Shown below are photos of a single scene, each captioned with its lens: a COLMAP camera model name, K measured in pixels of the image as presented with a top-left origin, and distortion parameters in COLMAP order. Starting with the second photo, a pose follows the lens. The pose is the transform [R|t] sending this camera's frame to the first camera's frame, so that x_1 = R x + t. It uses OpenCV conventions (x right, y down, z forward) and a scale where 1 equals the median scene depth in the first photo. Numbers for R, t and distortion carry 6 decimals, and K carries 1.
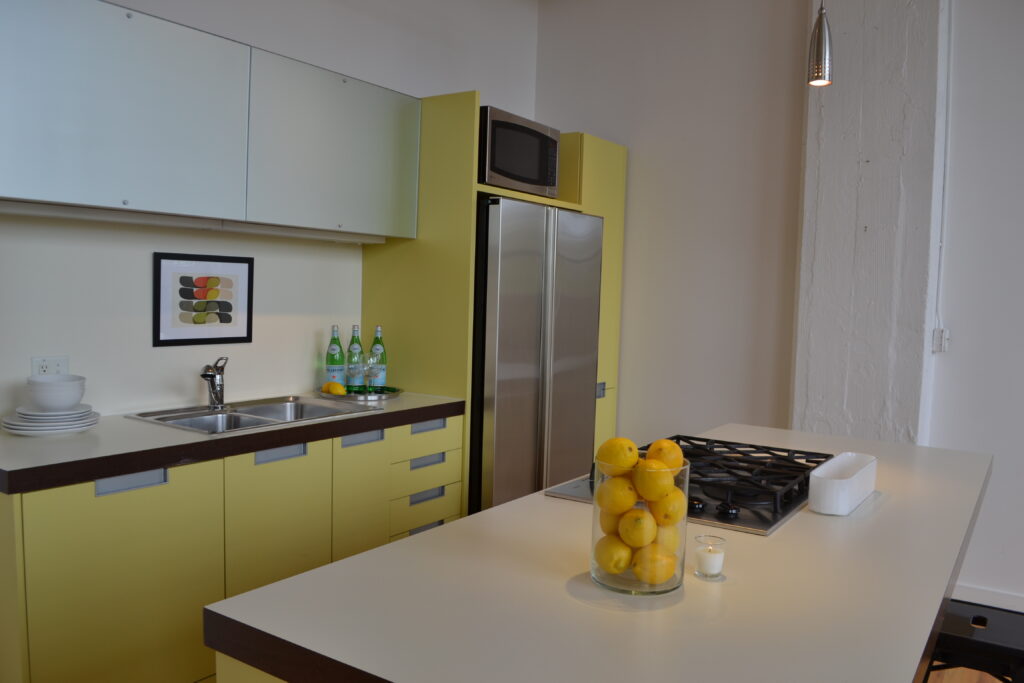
lens RADIAL K [[819.6, 0, 507.2], [0, 819.6, 347.7], [0, 0, 1]] dist [-0.070799, -0.005033]
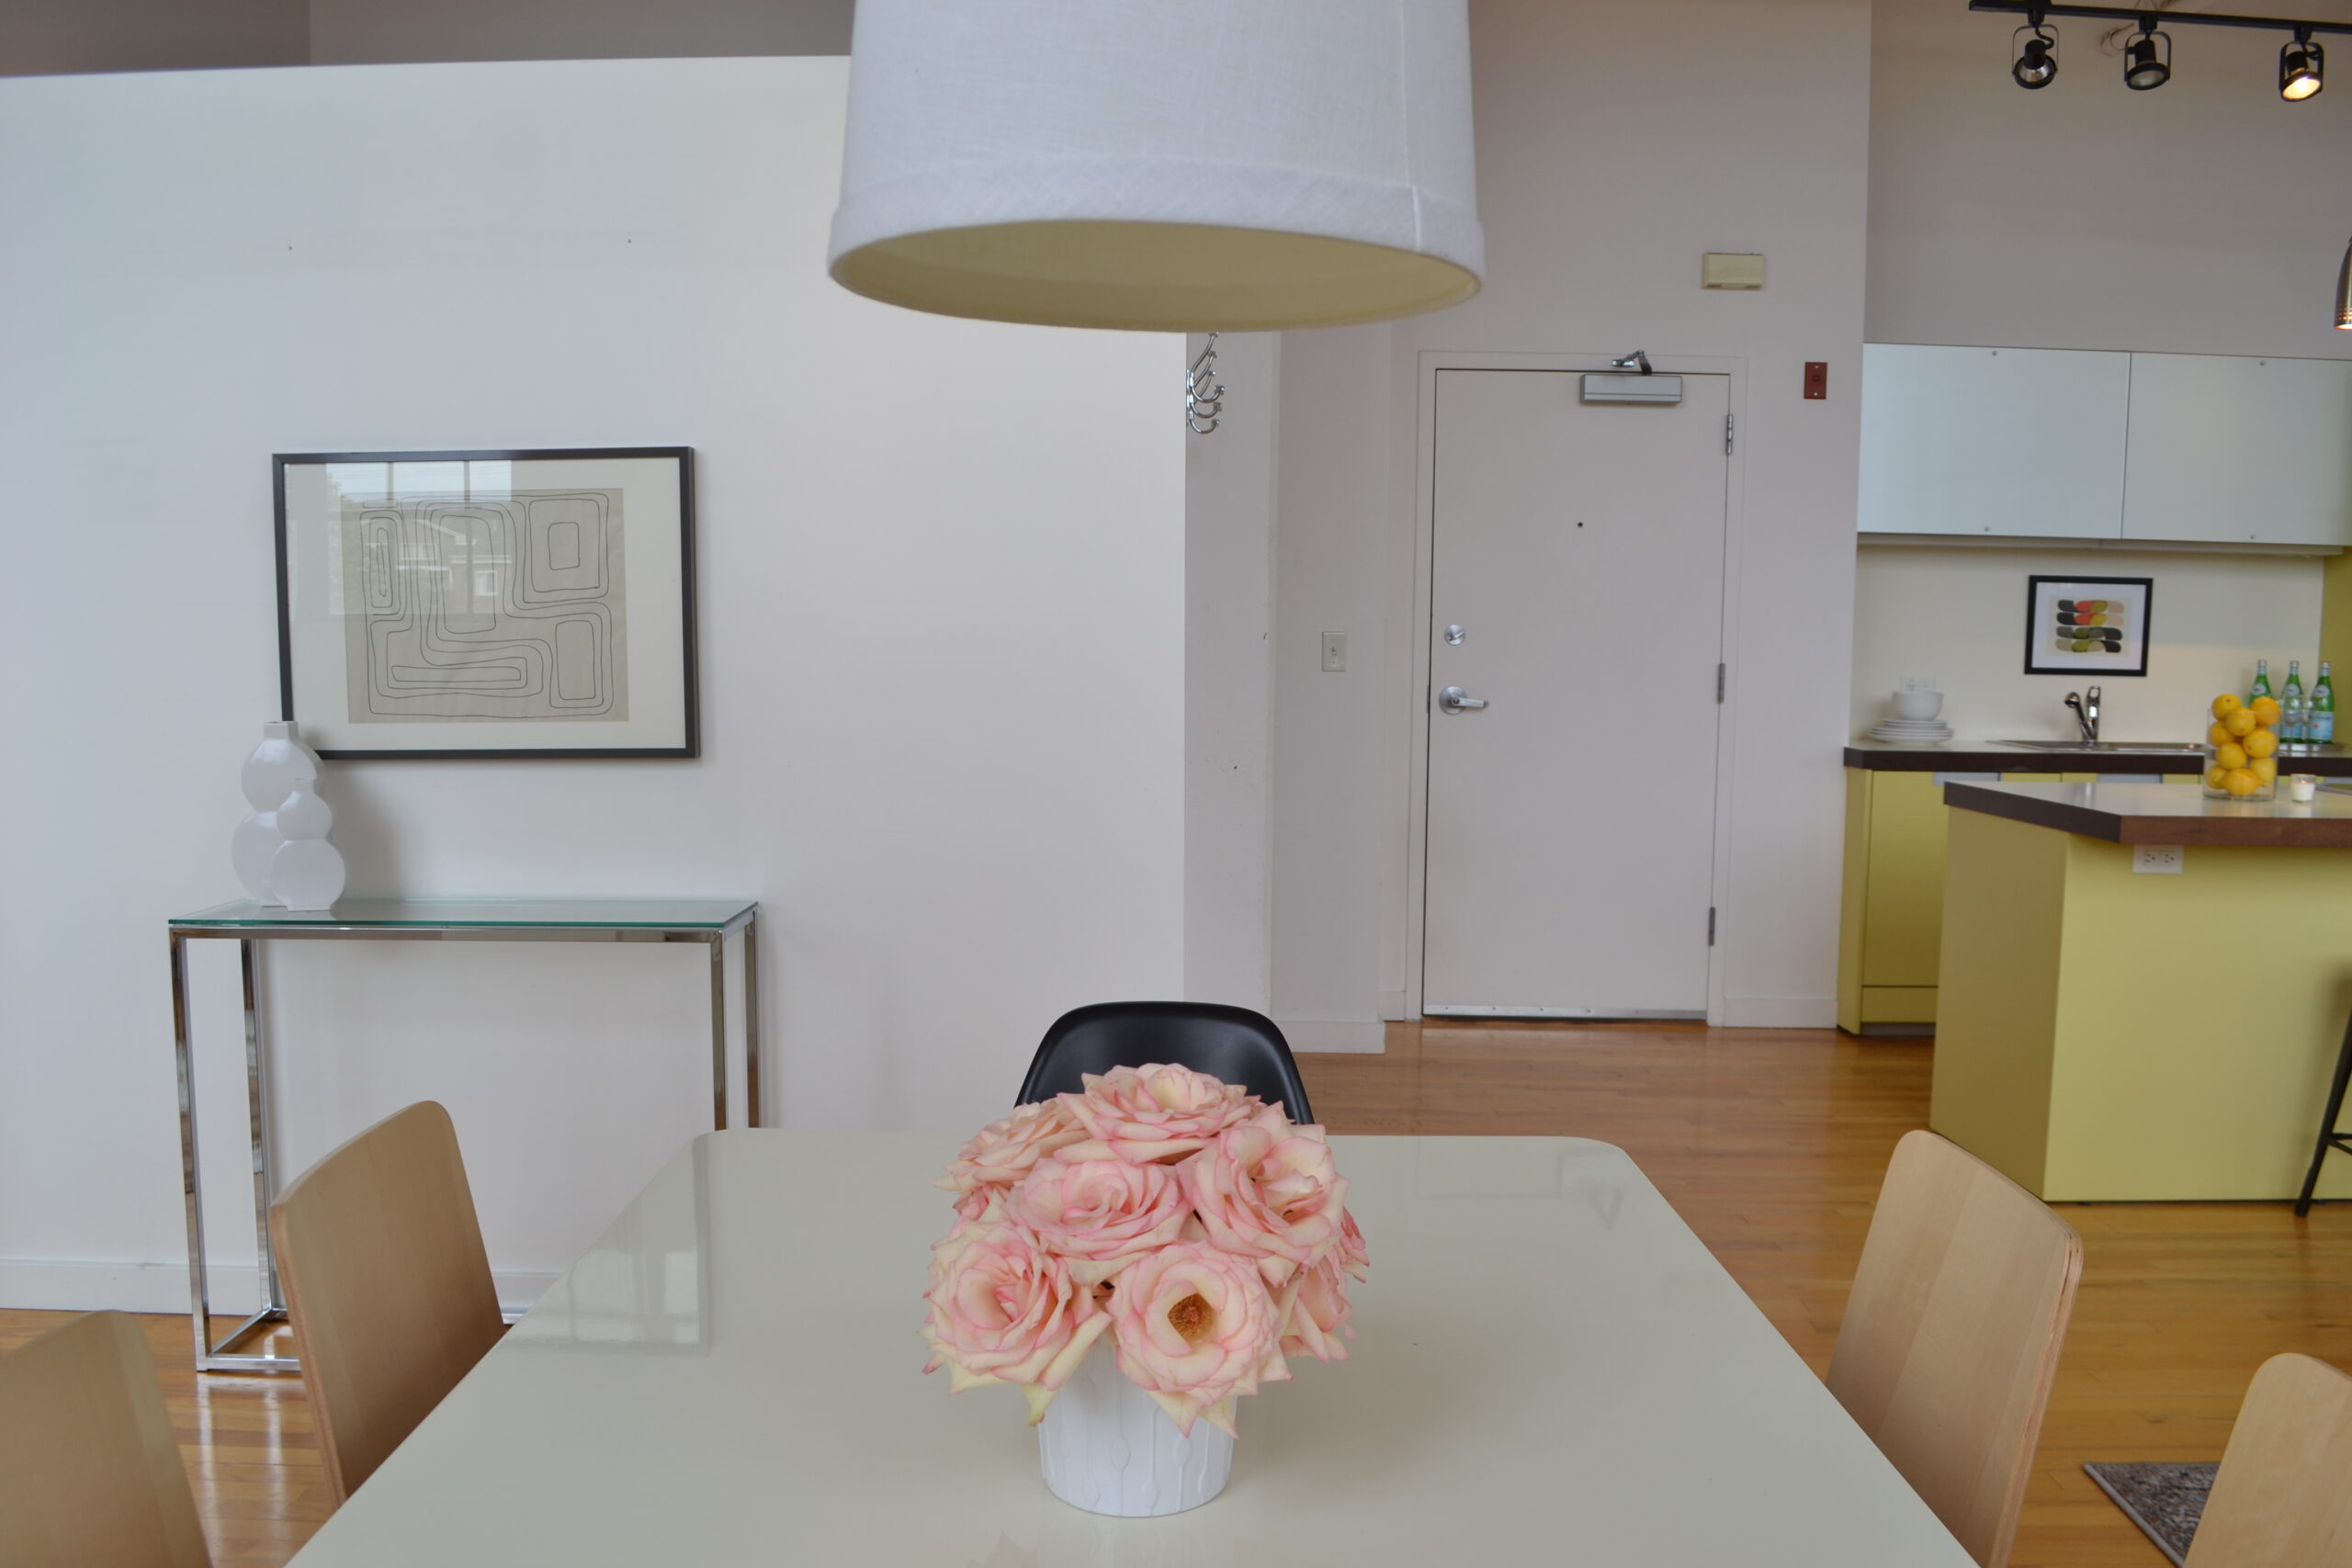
lens RADIAL K [[1882.3, 0, 1164.4], [0, 1882.3, 797.0], [0, 0, 1]] dist [-0.070799, -0.005033]
pose [[0.559239, 0.052029, -0.827372, 0.783042], [-0.056396, 0.998104, 0.024646, 0.141647], [0.827086, 0.032877, 0.561113, -1.026297]]
